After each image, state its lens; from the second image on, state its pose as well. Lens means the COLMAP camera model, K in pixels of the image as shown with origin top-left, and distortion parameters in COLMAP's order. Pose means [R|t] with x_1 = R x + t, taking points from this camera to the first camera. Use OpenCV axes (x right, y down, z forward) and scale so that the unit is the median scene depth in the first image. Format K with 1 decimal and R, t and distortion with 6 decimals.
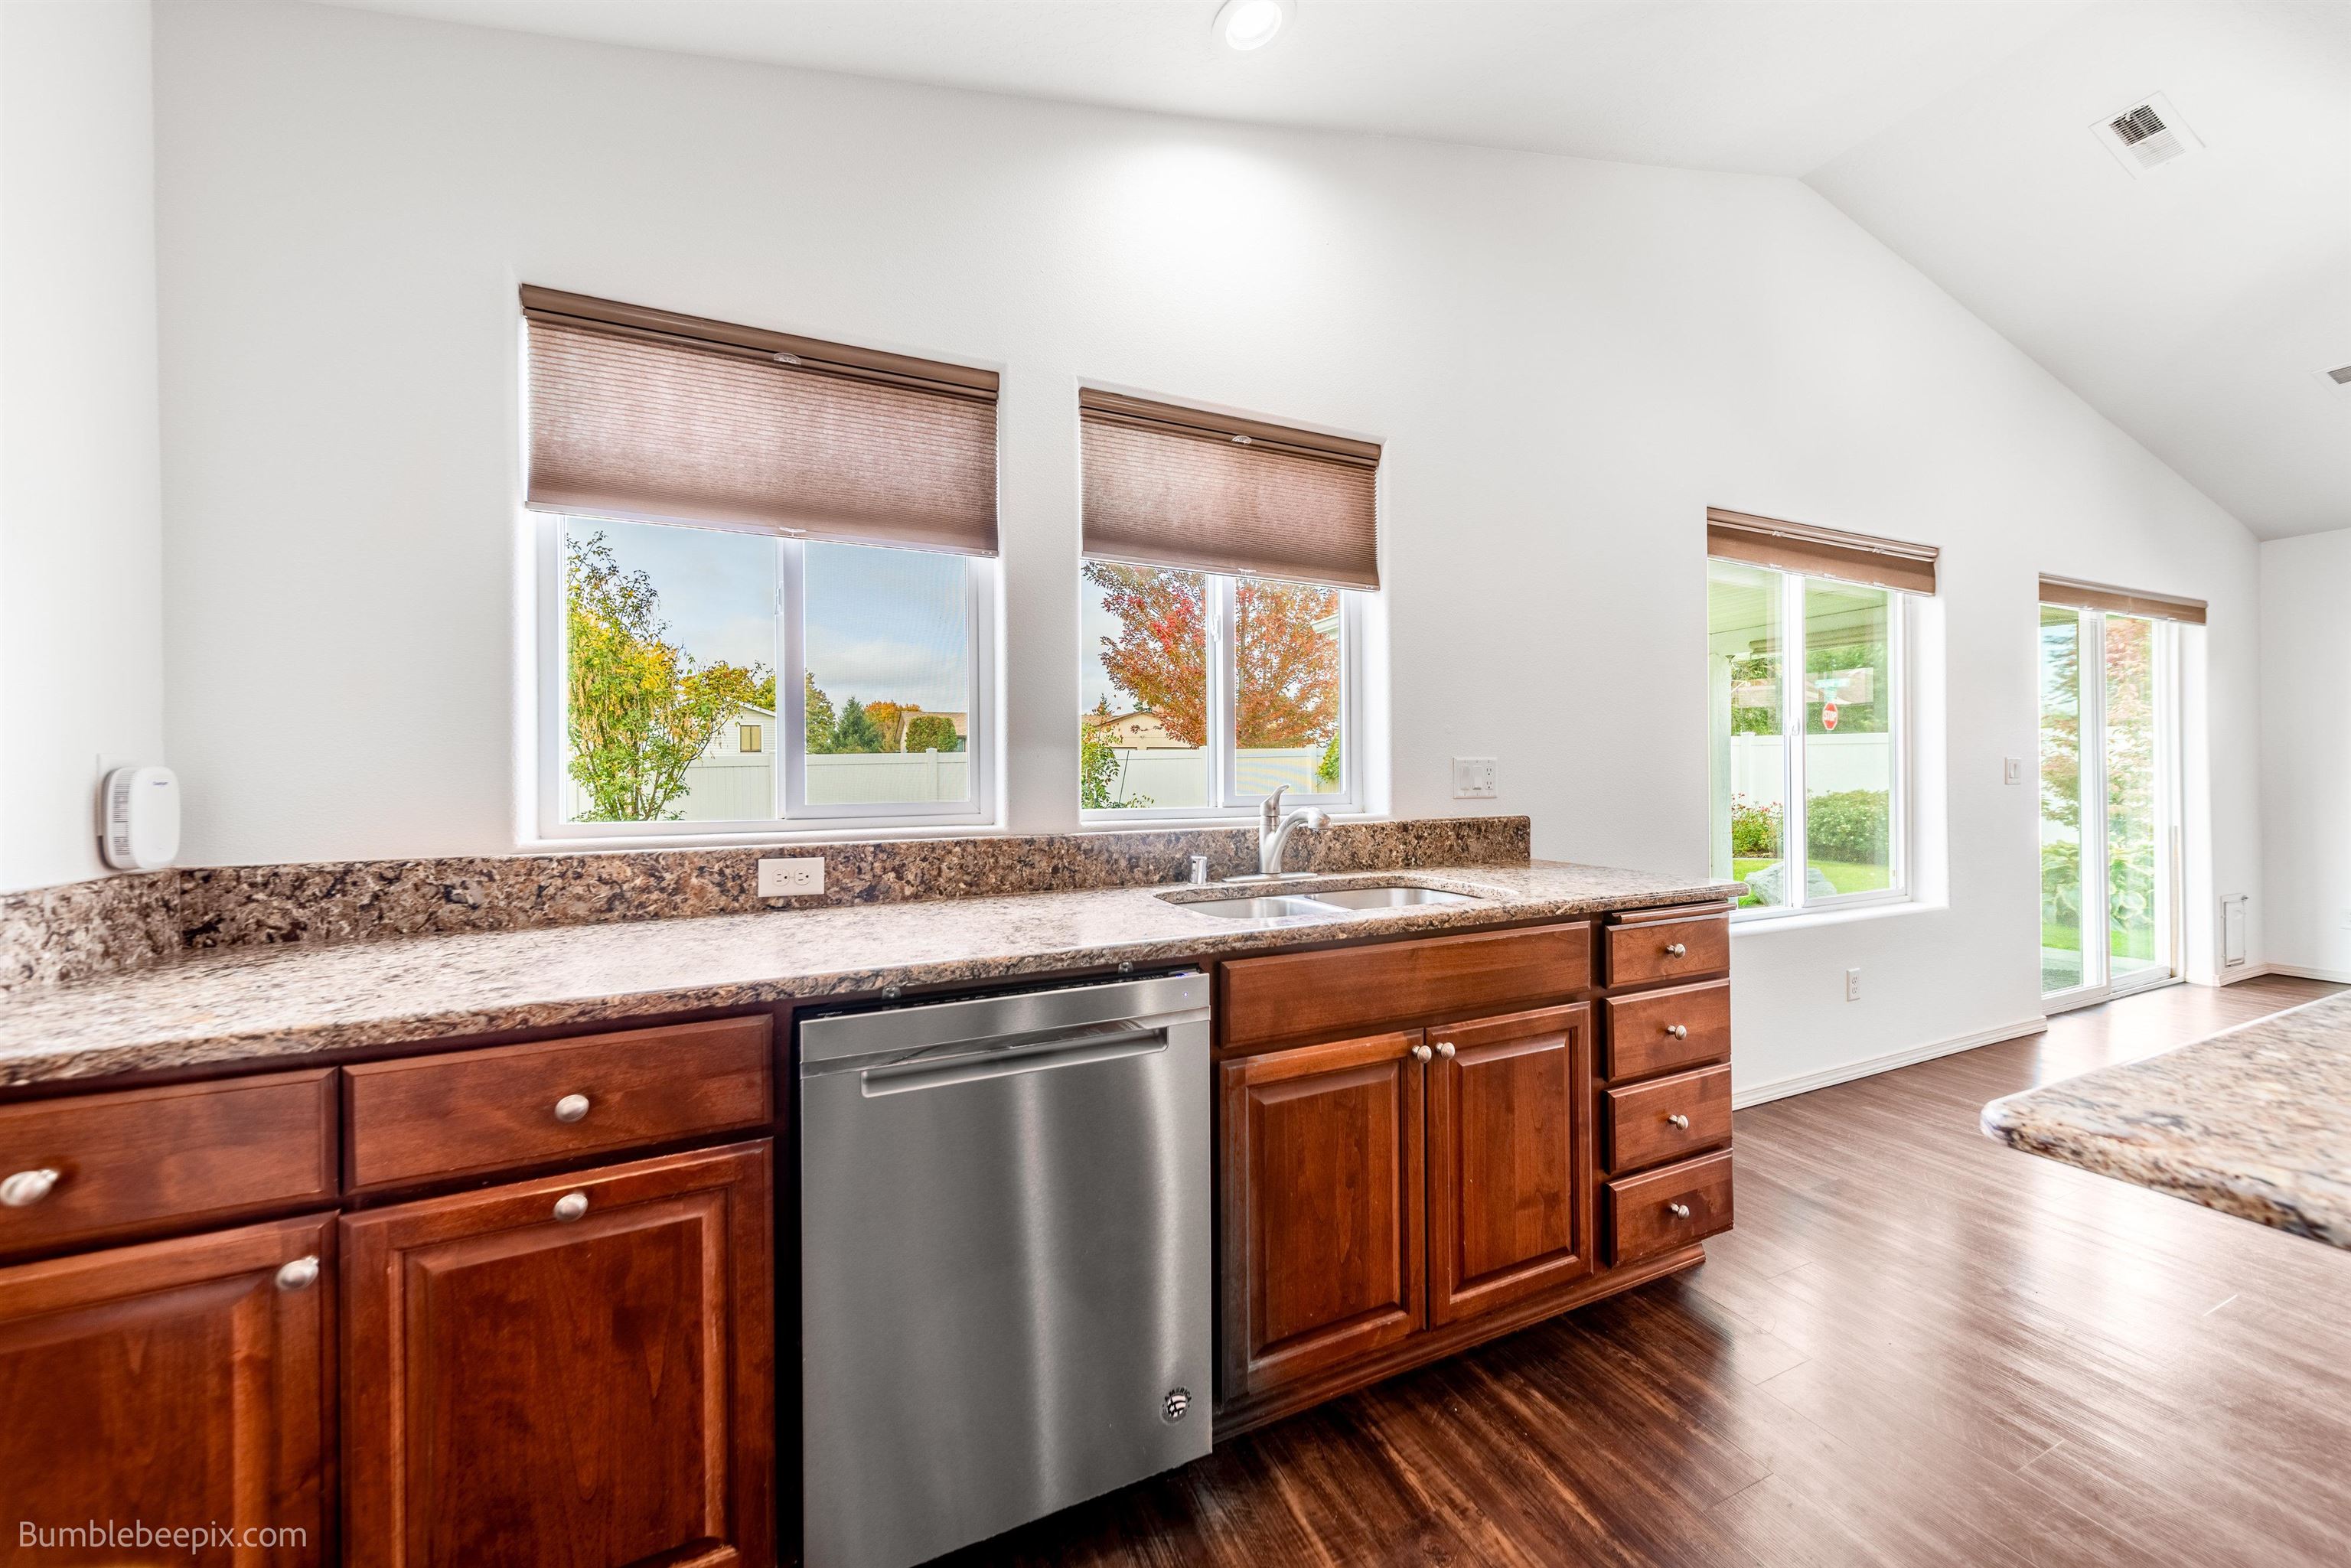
lens RADIAL K [[820.6, 0, 1170.9], [0, 820.6, 777.0], [0, 0, 1]] dist [0.008236, -0.000371]
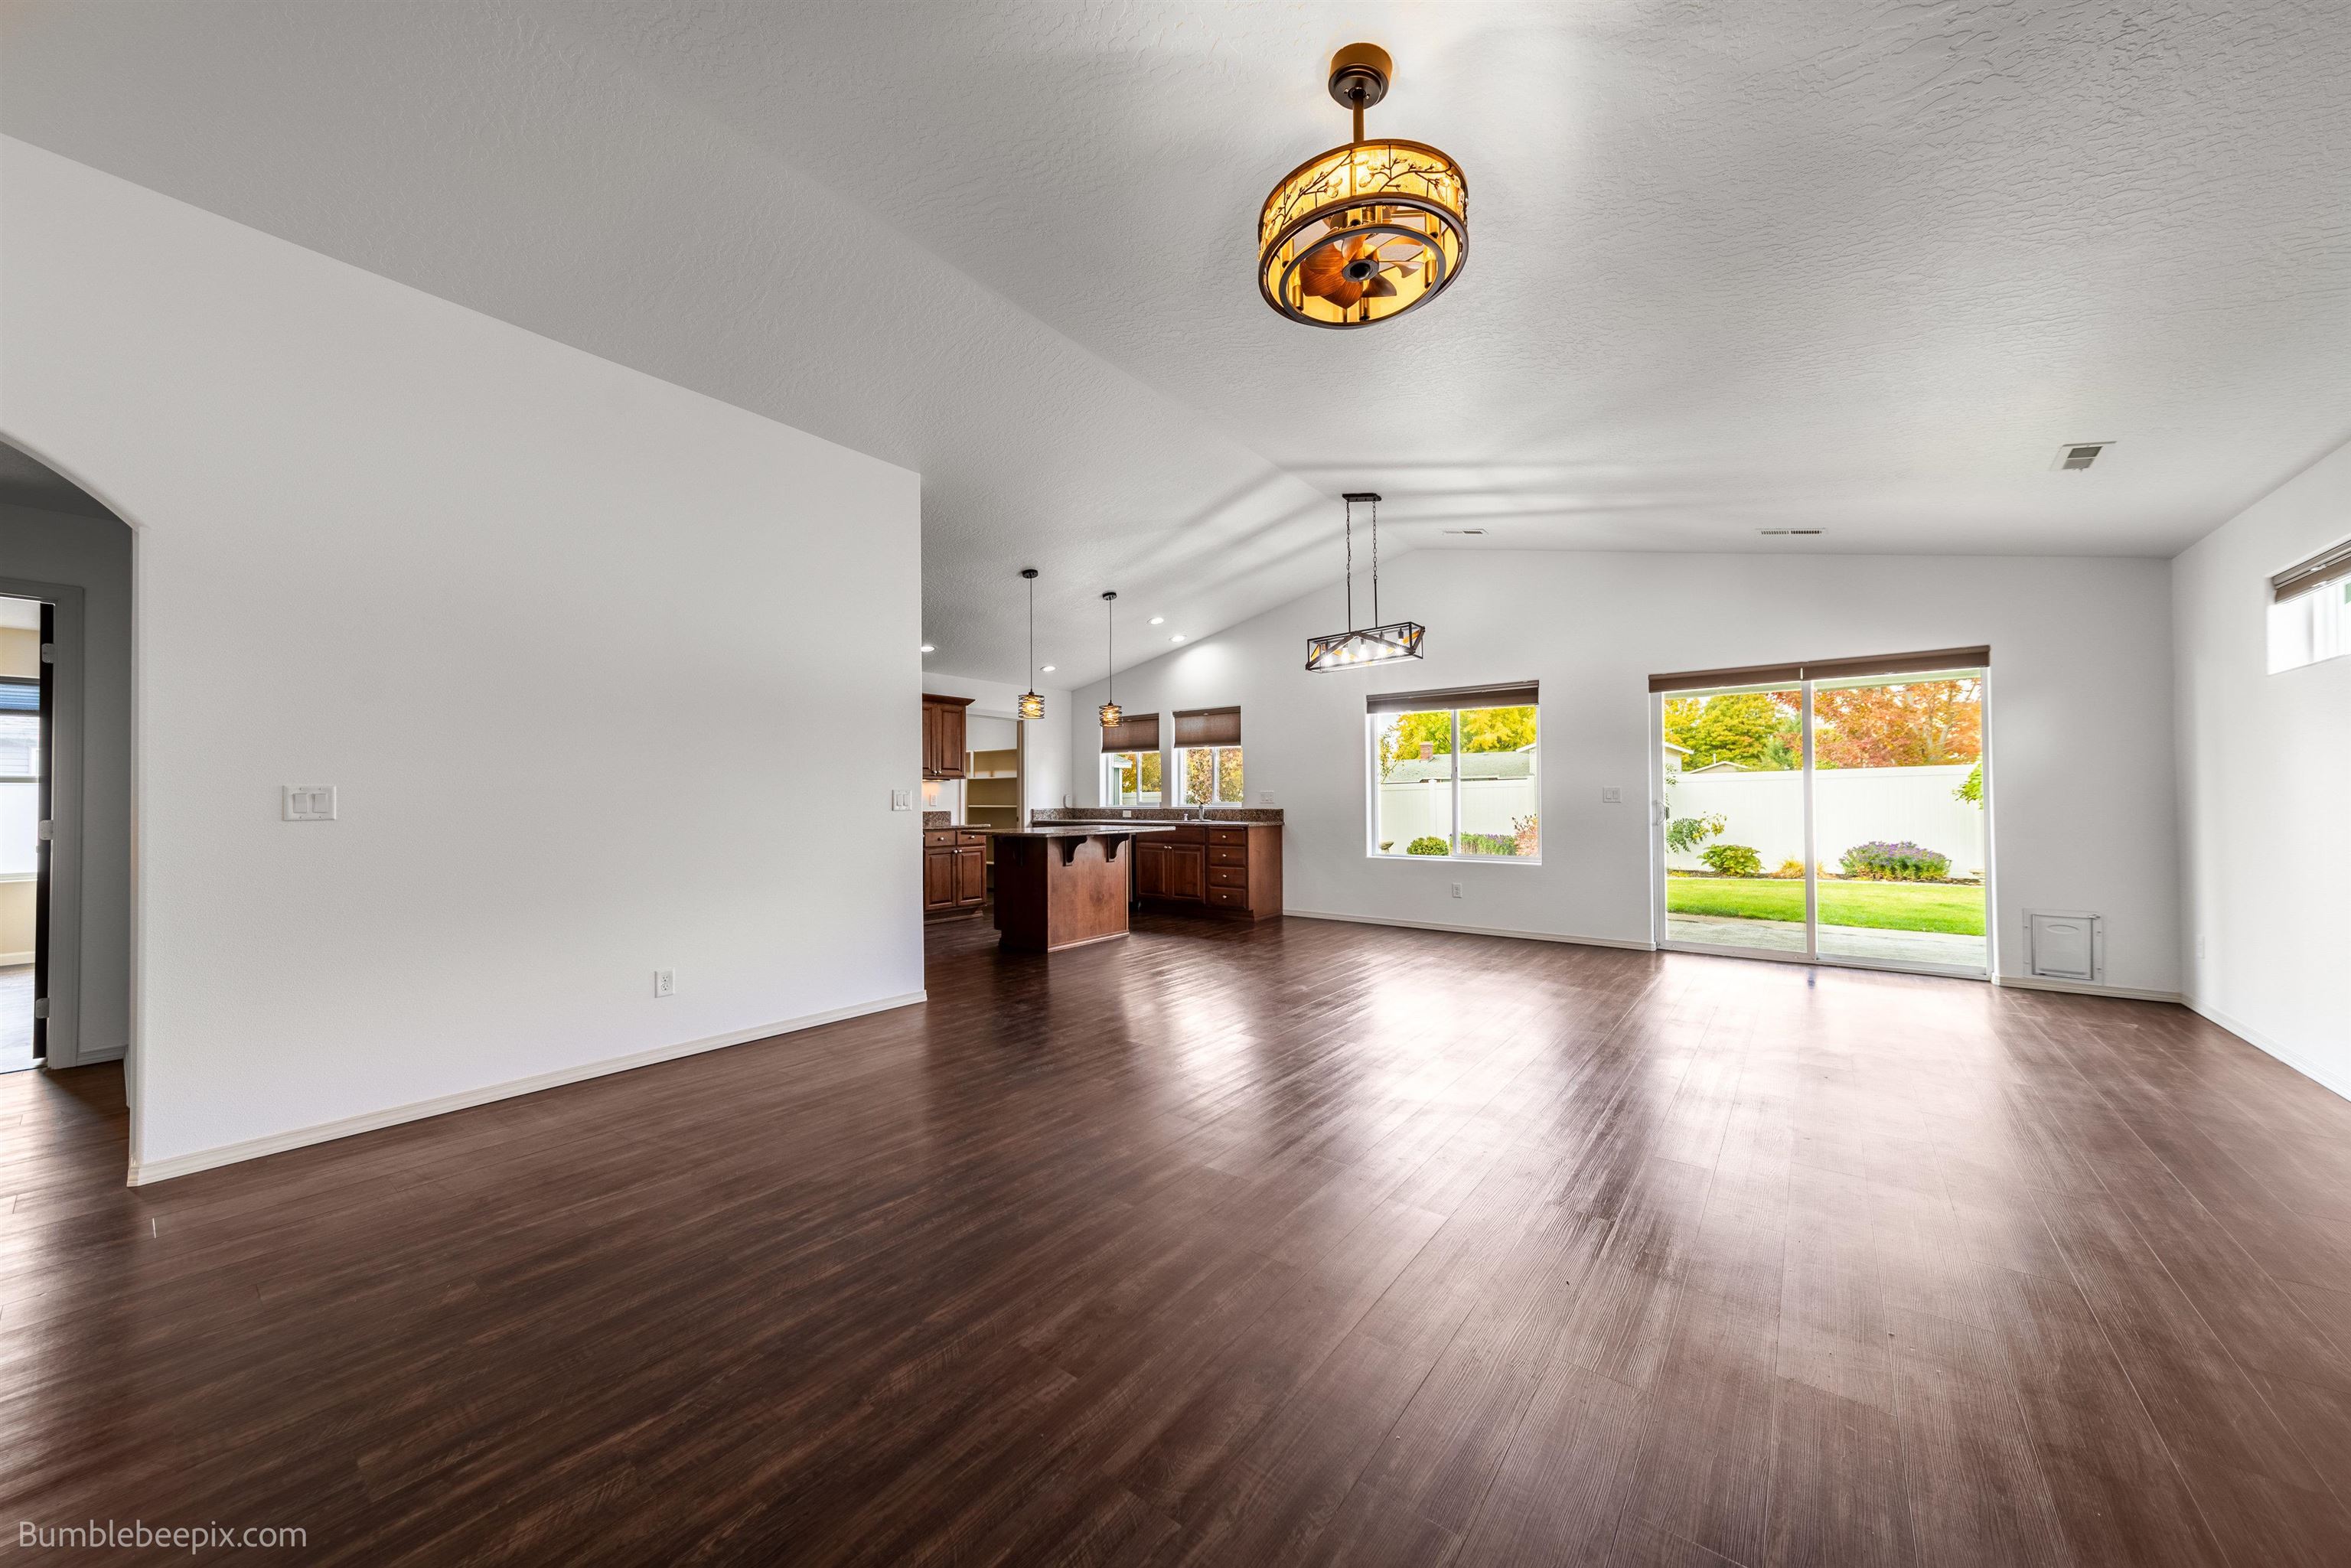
lens RADIAL K [[820.6, 0, 1161.9], [0, 820.6, 786.9], [0, 0, 1]] dist [0.008236, -0.000371]
pose [[0.468387, -0.005532, -0.883506, 3.690543], [0.000297, 0.999981, -0.006103, -0.023880], [0.883523, 0.002597, 0.468380, -1.136581]]
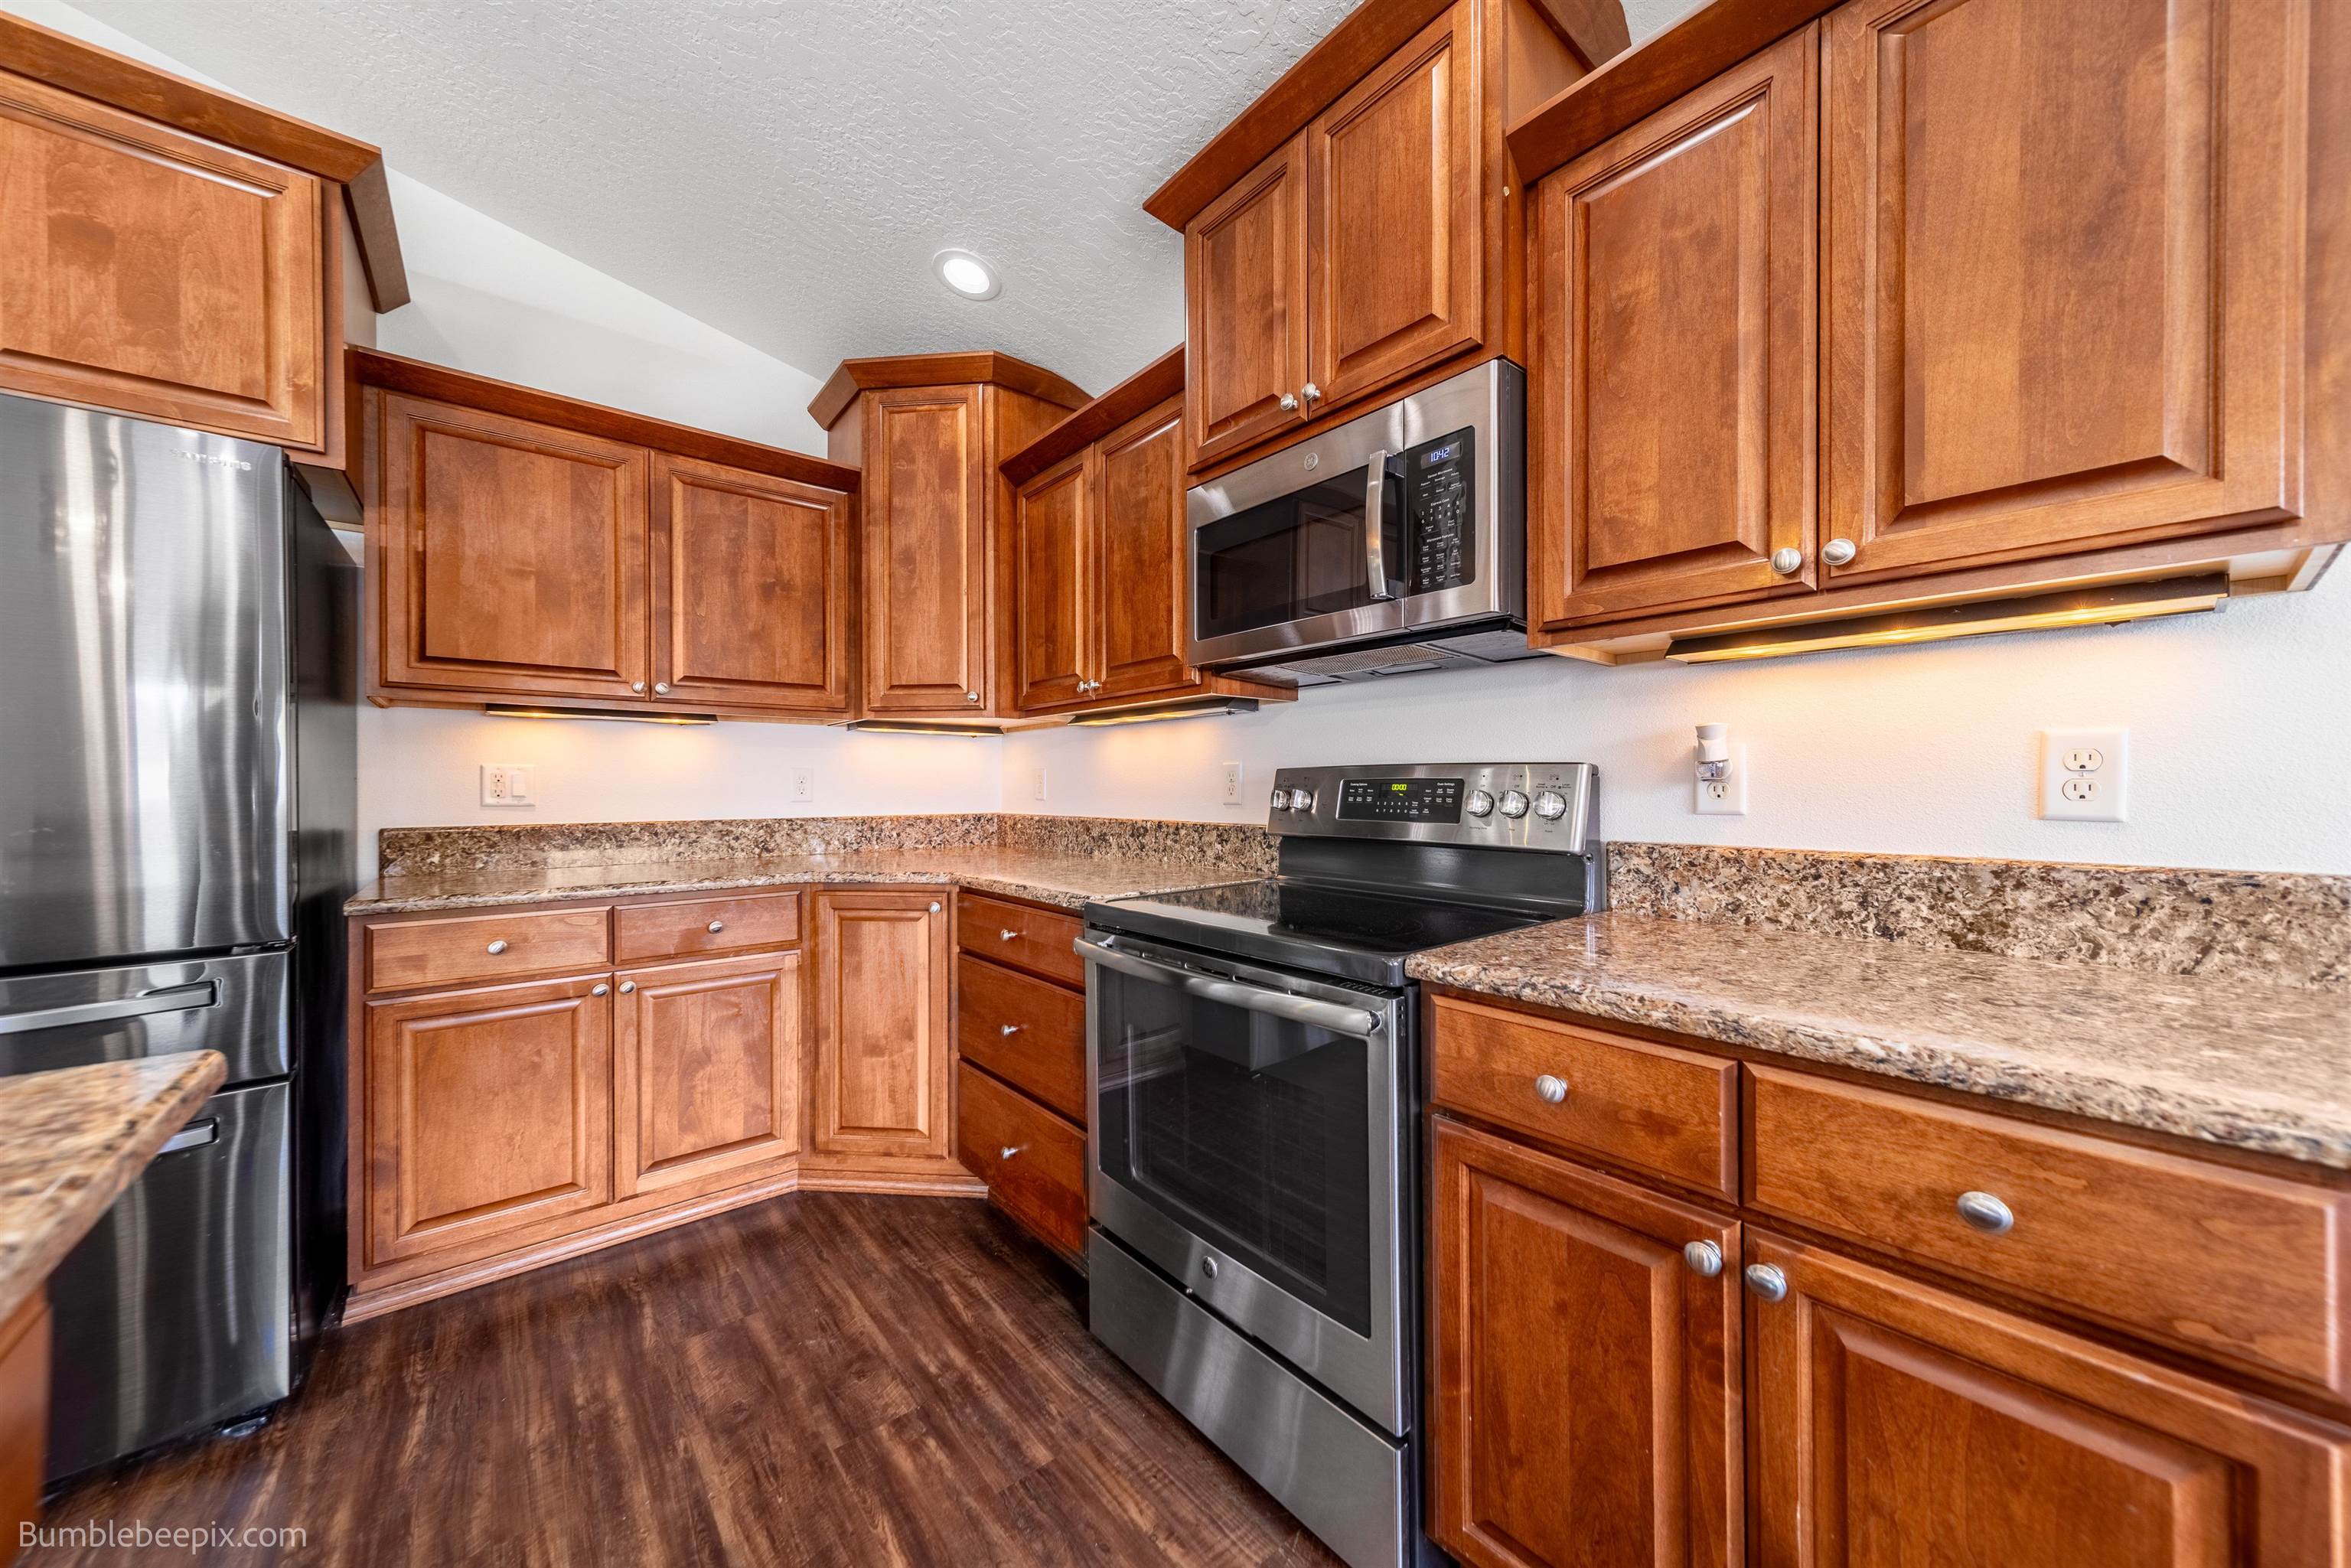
lens RADIAL K [[820.6, 0, 1173.6], [0, 820.6, 788.4], [0, 0, 1]] dist [0.008236, -0.000371]
pose [[-0.961575, 0.014495, -0.274159, 0.303949], [0.013552, 0.999894, 0.005334, 0.013191], [0.274208, 0.001414, -0.961669, 0.102486]]
